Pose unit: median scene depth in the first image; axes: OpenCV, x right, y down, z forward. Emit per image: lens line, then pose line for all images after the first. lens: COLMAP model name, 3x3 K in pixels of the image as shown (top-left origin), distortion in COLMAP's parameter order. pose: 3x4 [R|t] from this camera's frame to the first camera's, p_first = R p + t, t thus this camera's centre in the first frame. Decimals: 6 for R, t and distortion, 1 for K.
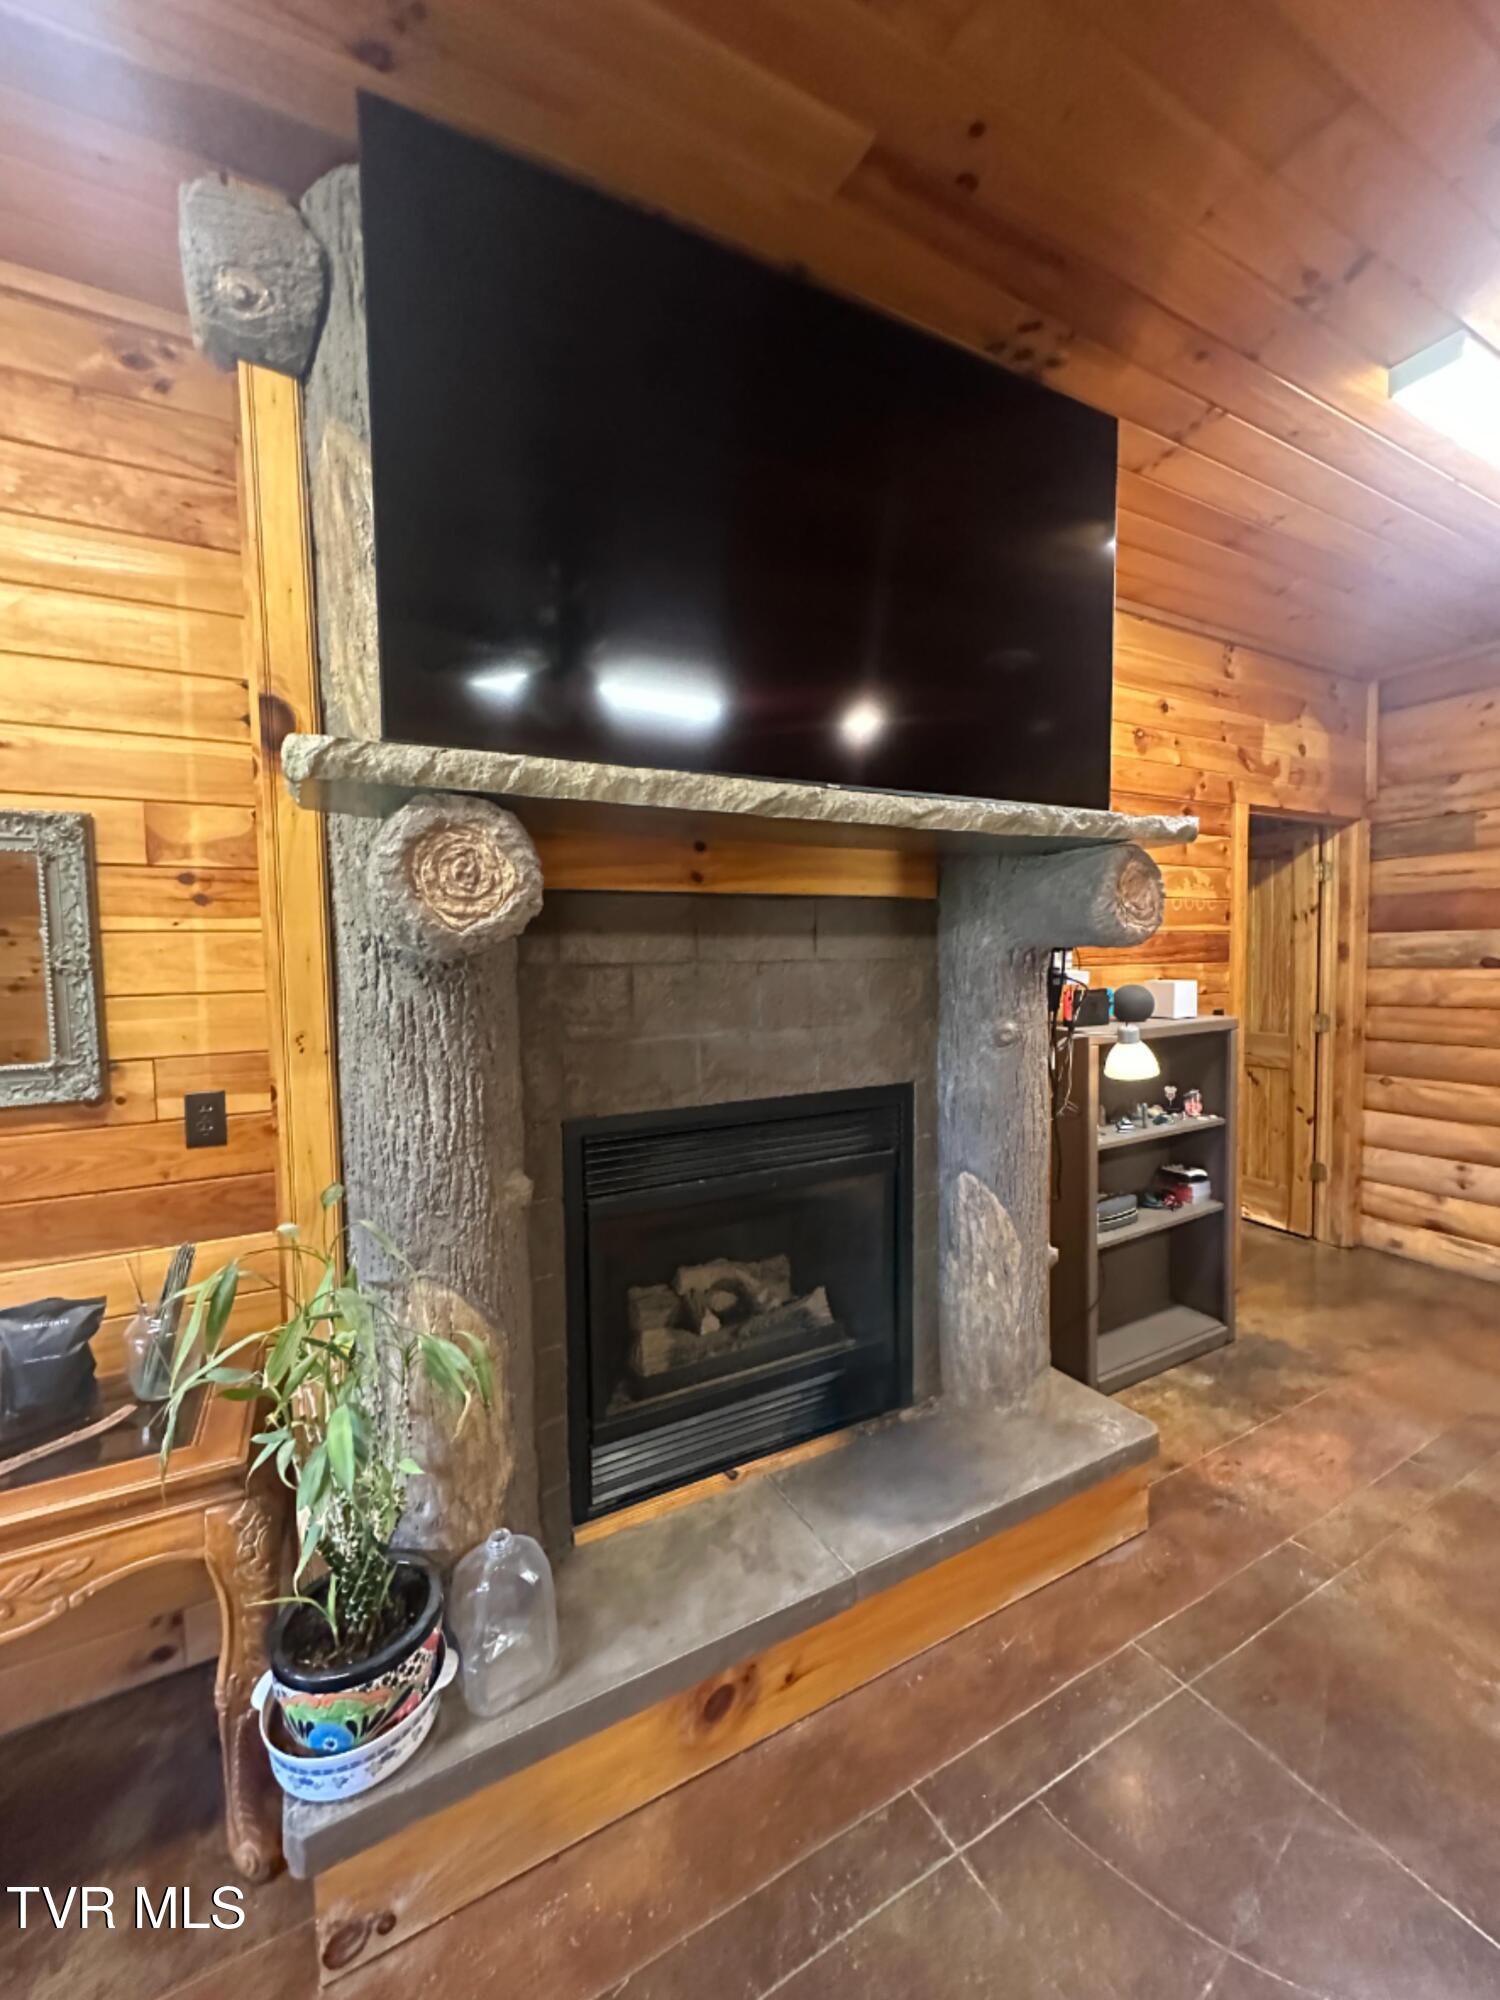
lens RADIAL K [[833.0, 0, 750.0], [0, 833.0, 1000.0], [0, 0, 1]] dist [-0.000937, -0.000066]
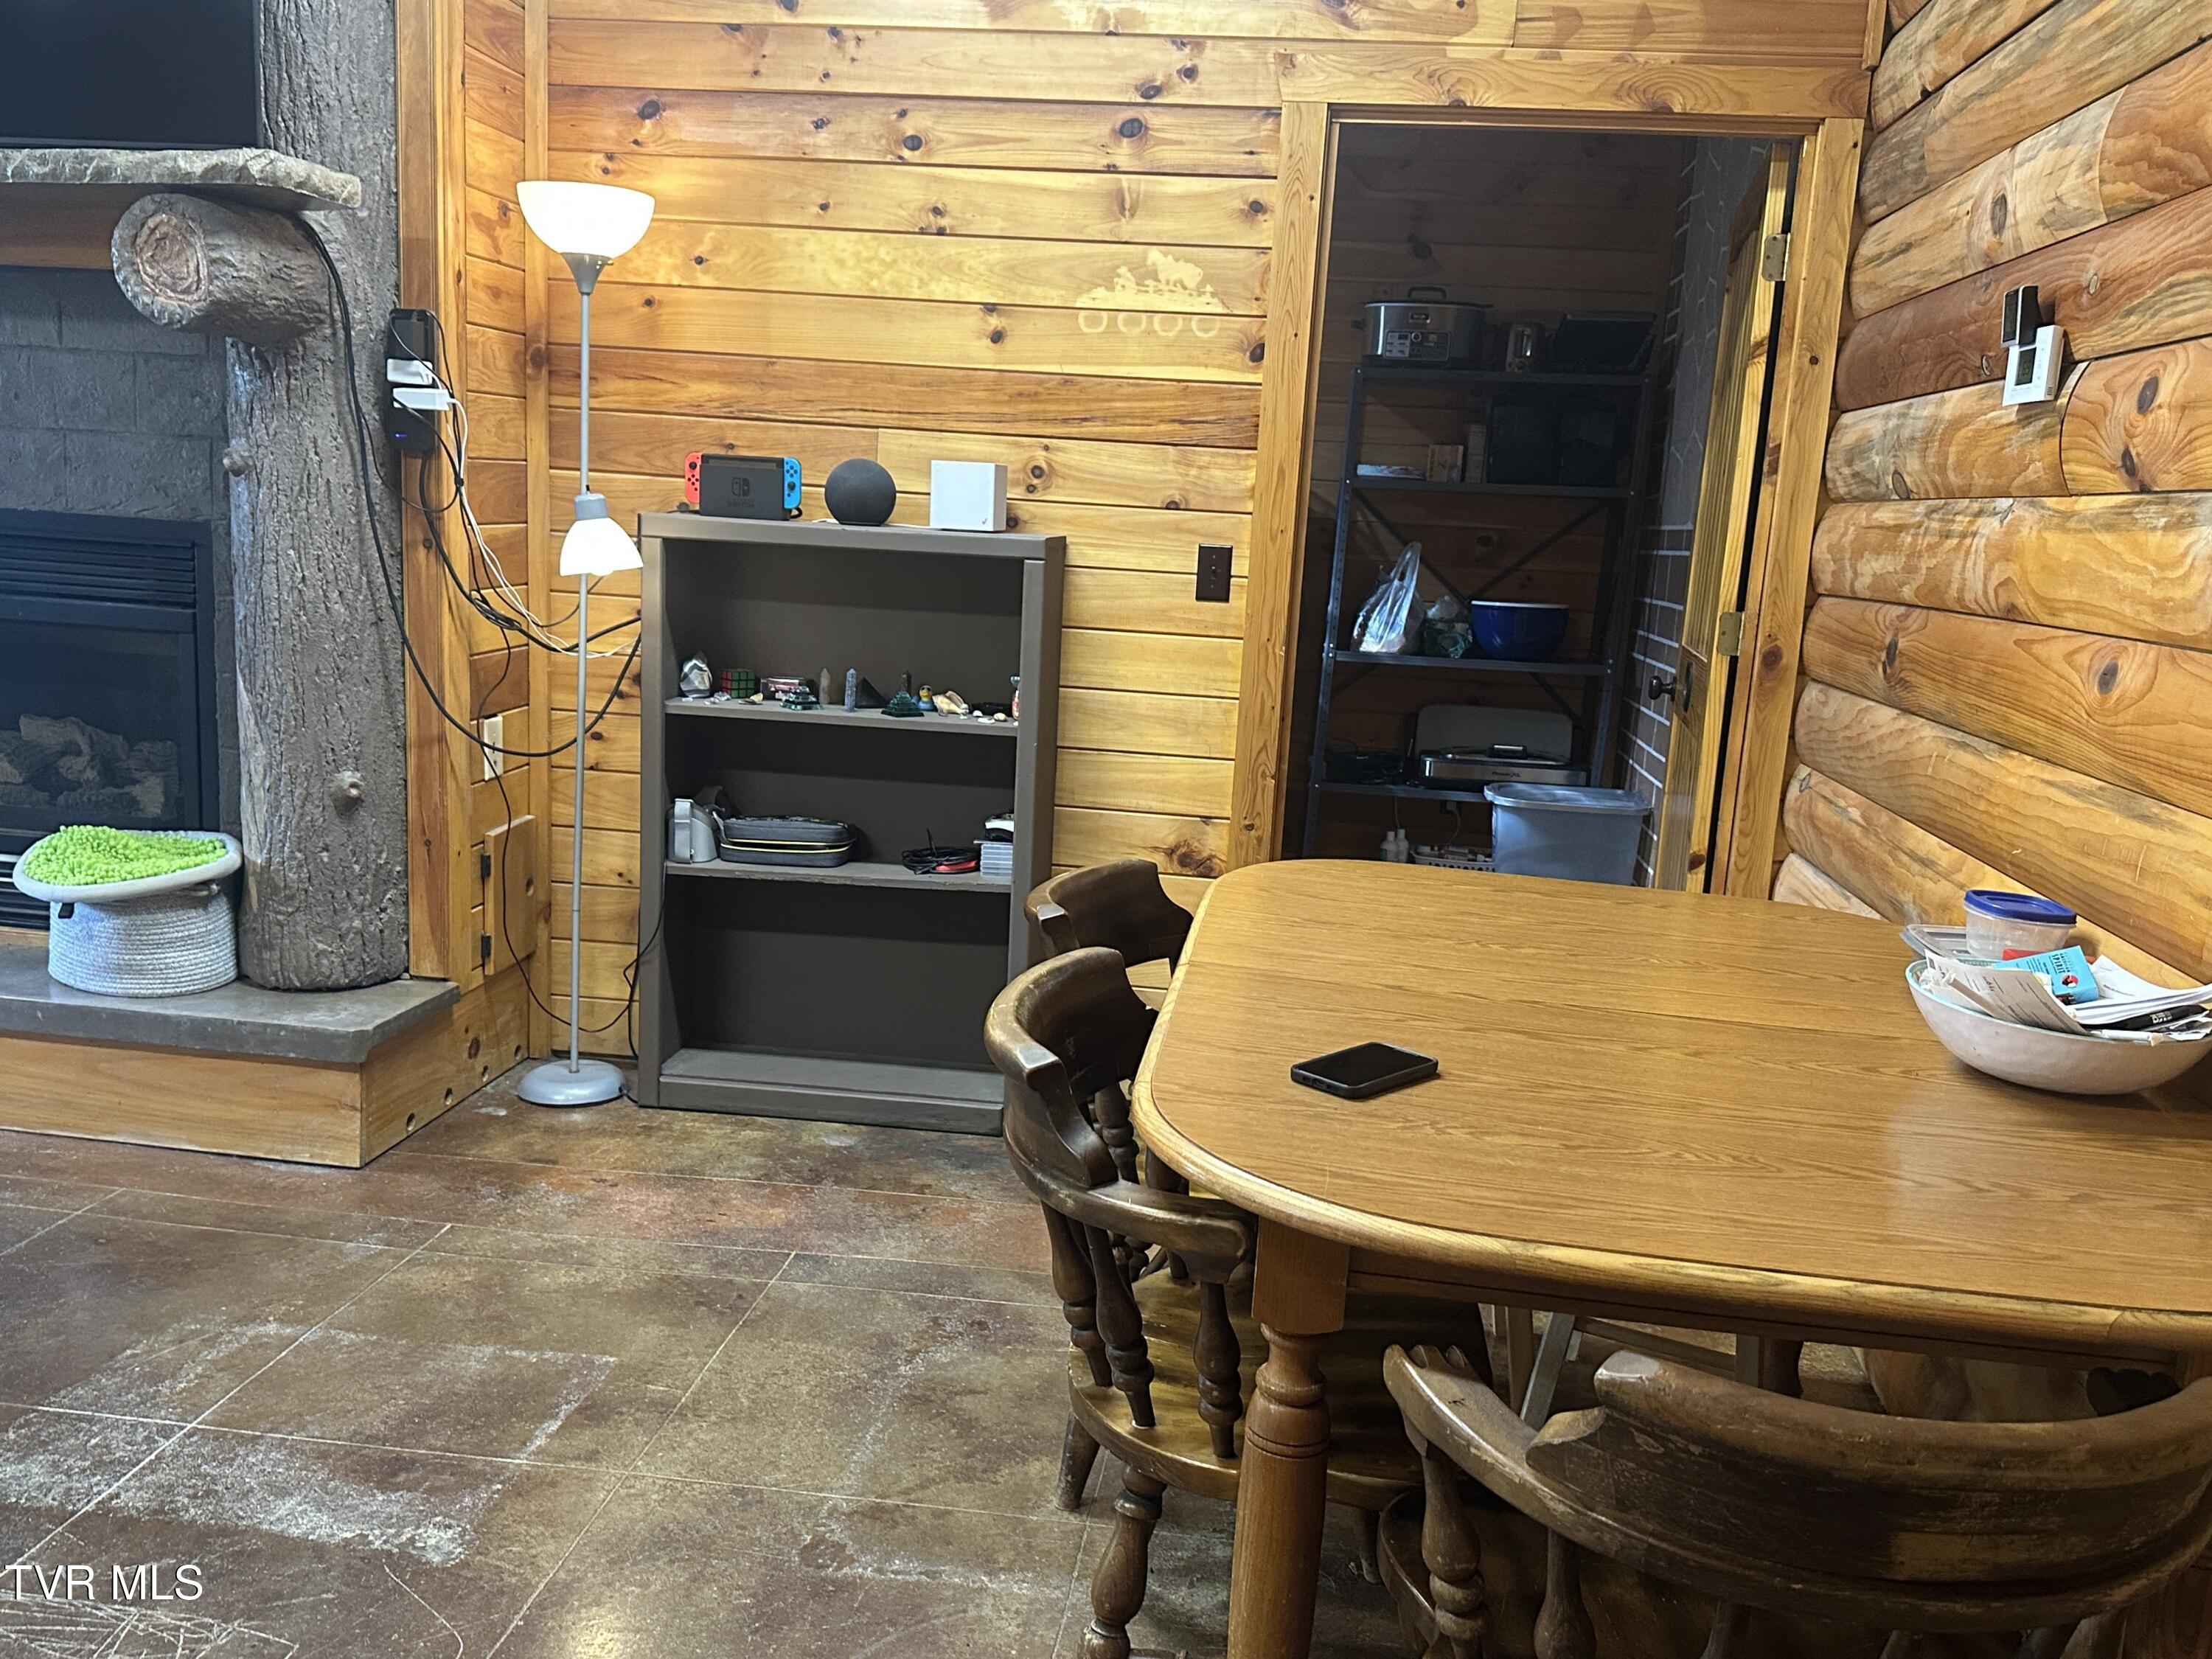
lens RADIAL K [[1882.9, 0, 1106.0], [0, 1882.9, 829.5], [0, 0, 1]] dist [0.000735, -0.011431]
pose [[0.804235, 0.164307, -0.571147, 1.924243], [-0.104713, 0.985164, 0.135964, 0.055917], [0.585014, -0.049540, 0.809509, 0.067533]]
